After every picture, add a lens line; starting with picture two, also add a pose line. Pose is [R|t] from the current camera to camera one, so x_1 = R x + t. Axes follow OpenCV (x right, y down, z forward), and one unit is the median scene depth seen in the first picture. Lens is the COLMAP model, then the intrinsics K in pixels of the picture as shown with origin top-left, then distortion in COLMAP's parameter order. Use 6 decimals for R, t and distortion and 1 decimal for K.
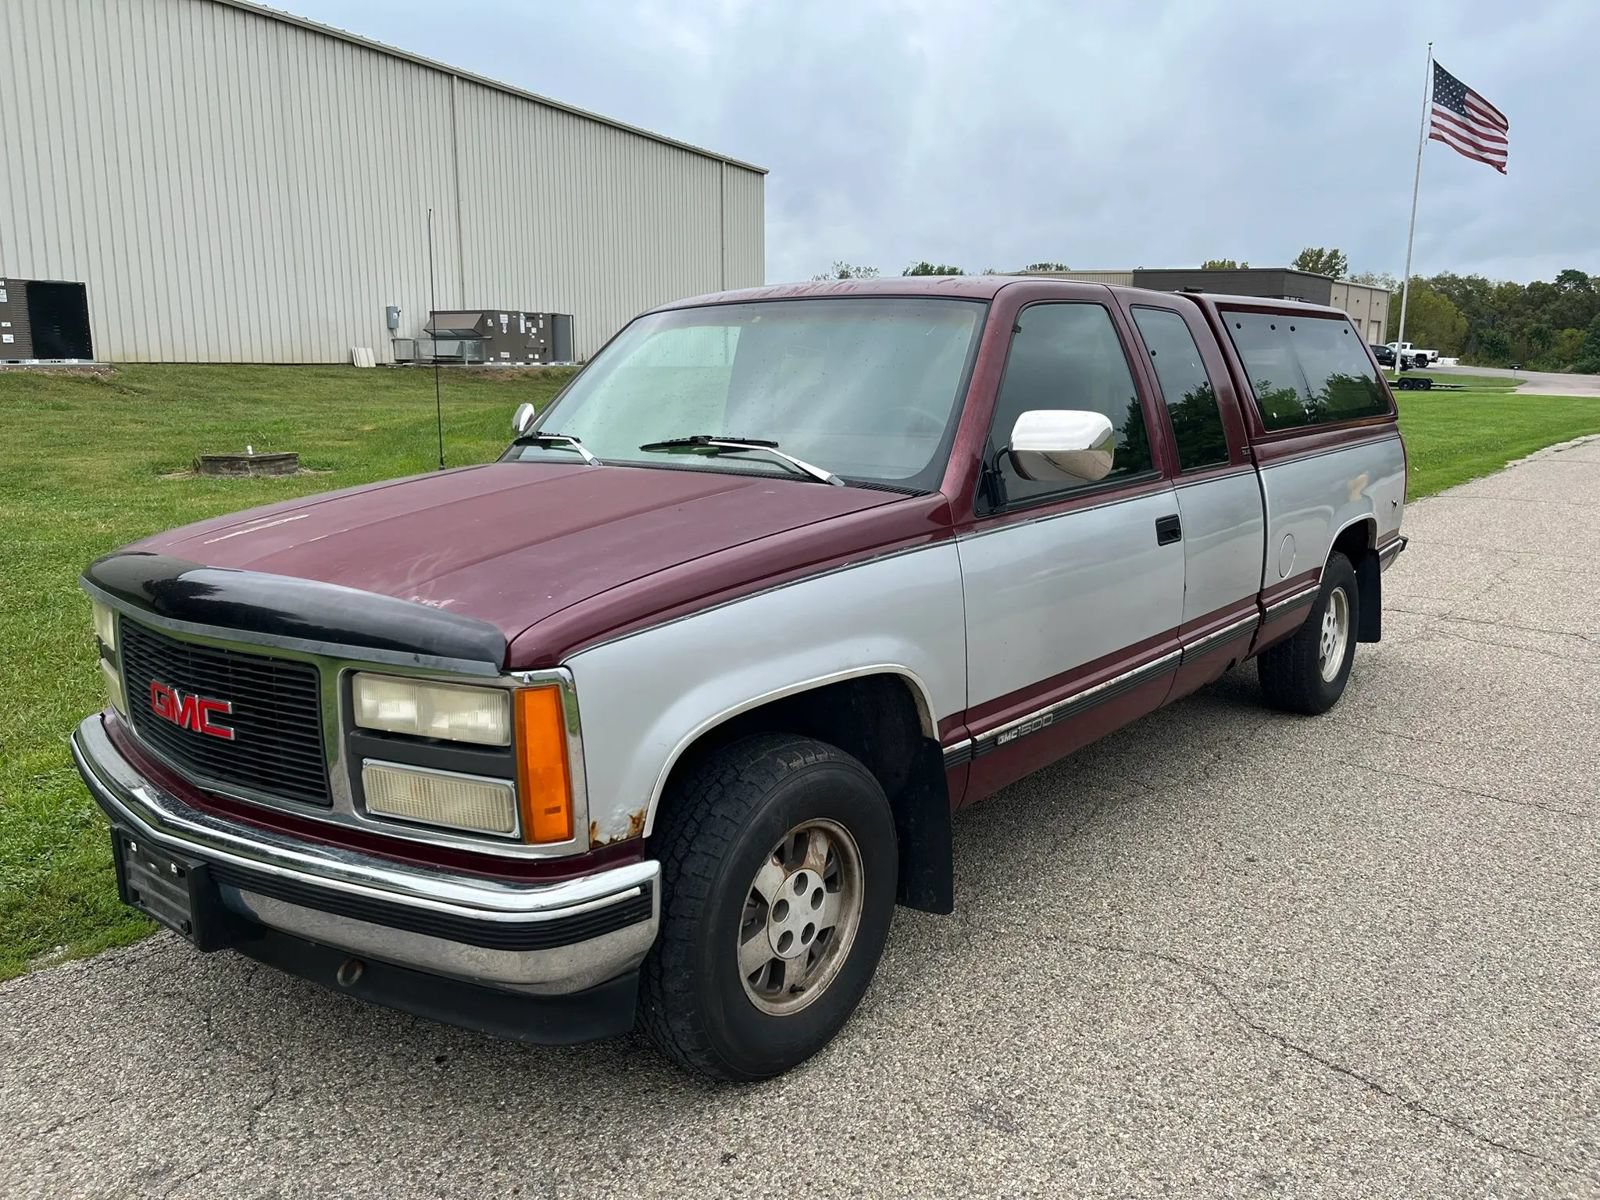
lens RADIAL K [[1235.7, 0, 800.0], [0, 1235.7, 600.0], [0, 0, 1]] dist [0.056608, -0.073500]
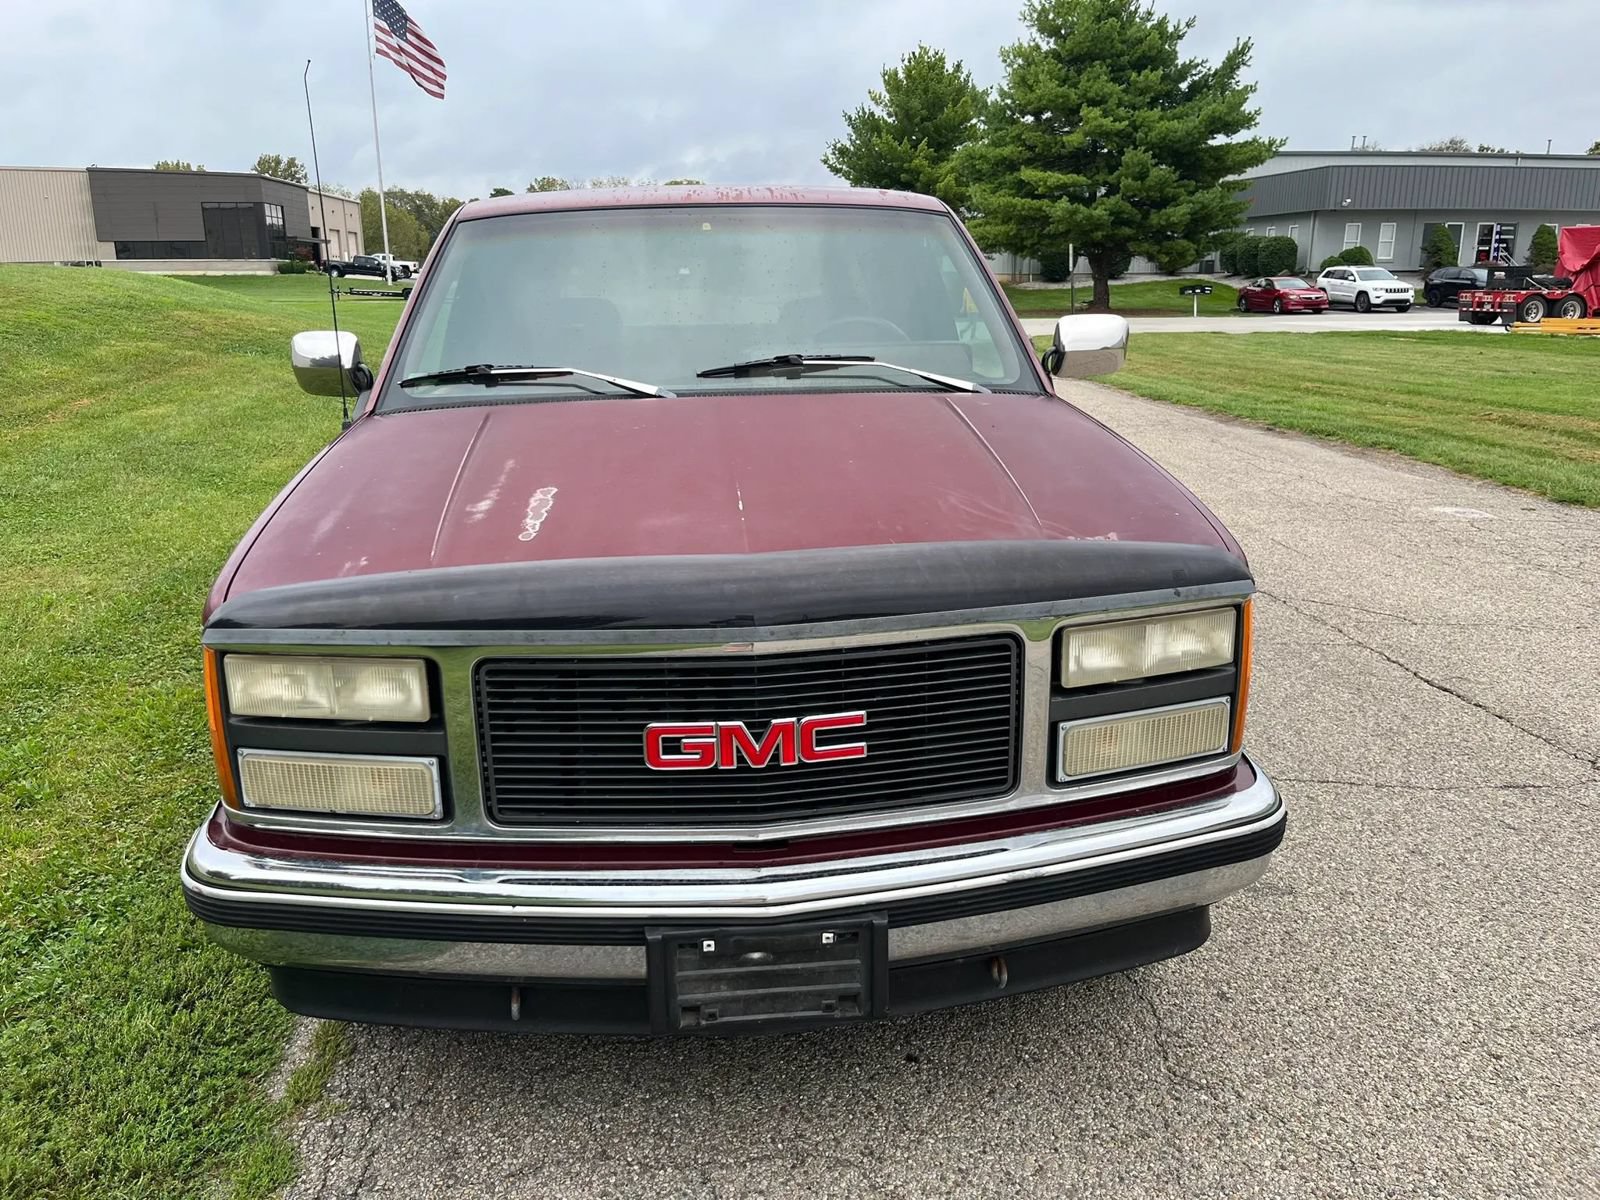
lens RADIAL K [[1235.4, 0, 775.0], [0, 1235.4, 595.8], [0, 0, 1]] dist [0.043193, -0.009356]
pose [[0.703384, -0.186739, 0.685842, -0.665794], [0.141937, 0.982341, 0.121901, -0.062049], [-0.696494, 0.011603, 0.717469, 0.304510]]
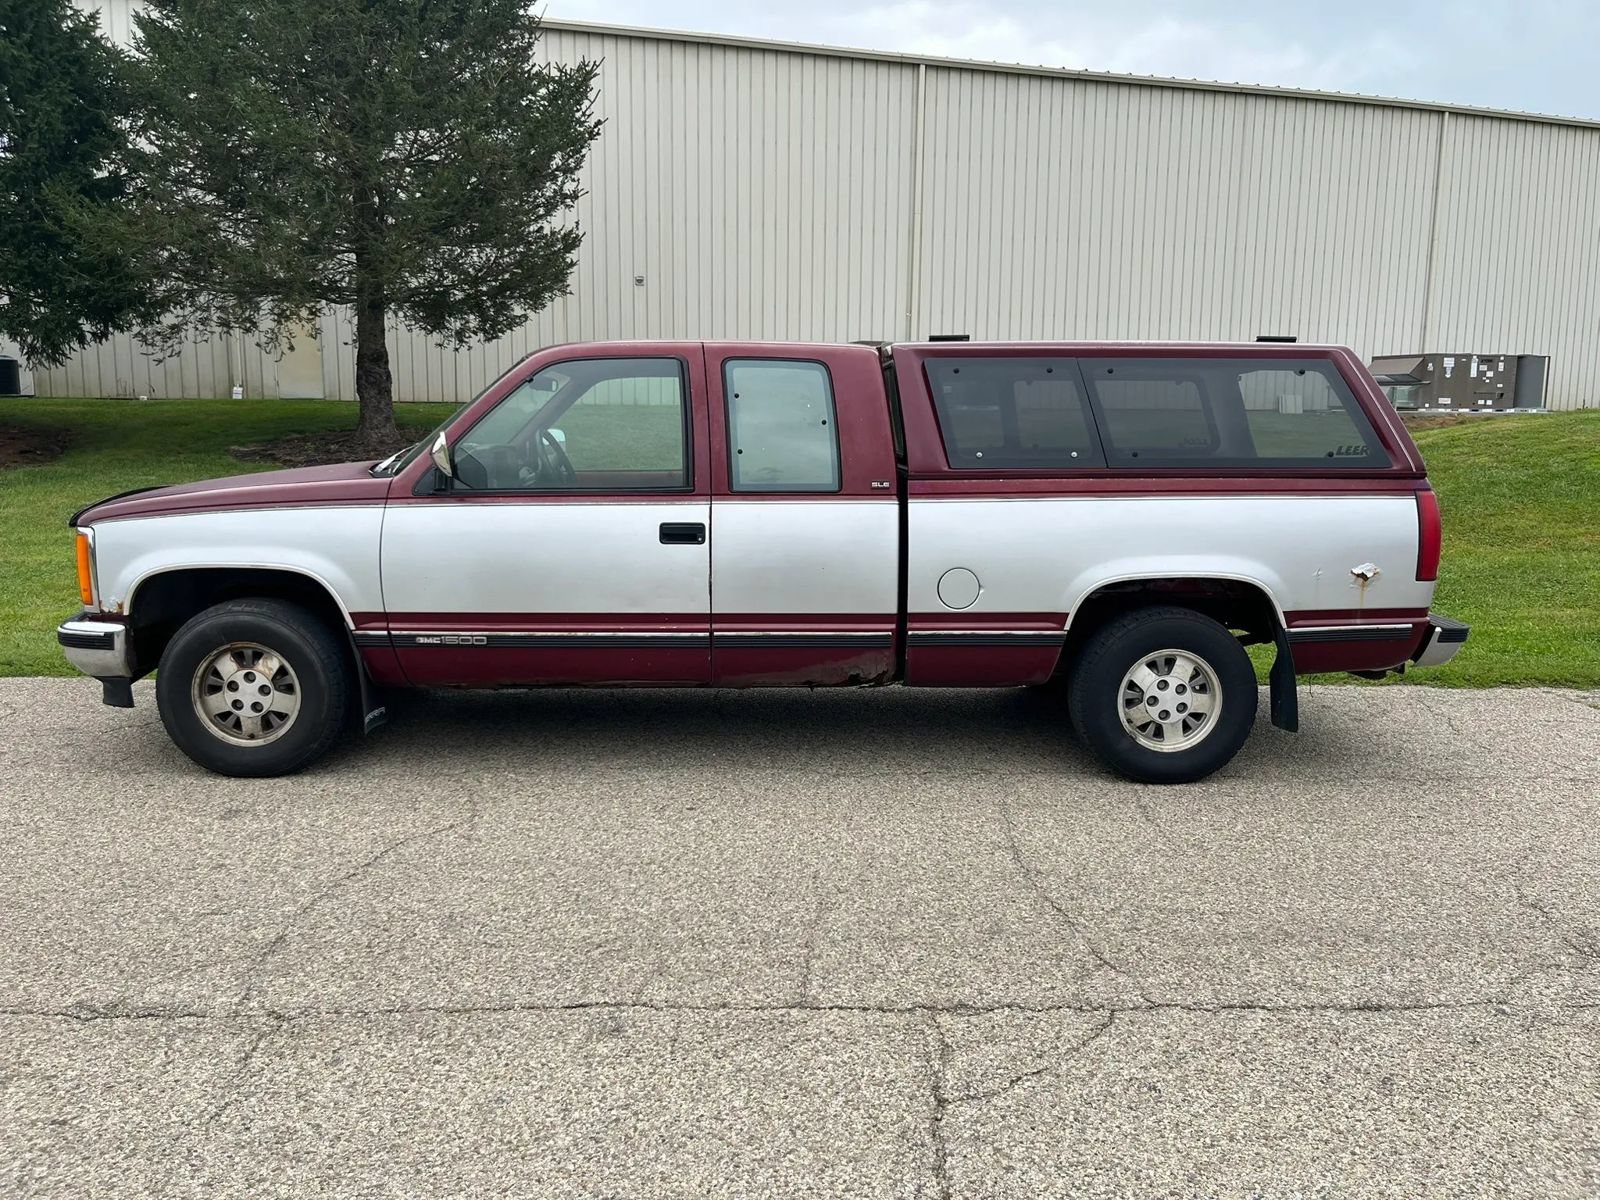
lens RADIAL K [[1235.7, 0, 800.0], [0, 1235.7, 600.0], [0, 0, 1]] dist [0.056608, -0.073500]
pose [[0.645580, 0.124946, -0.753403, 1.302882], [-0.152659, 0.987728, 0.032996, -0.048307], [0.748280, 0.093712, 0.656731, 0.263122]]
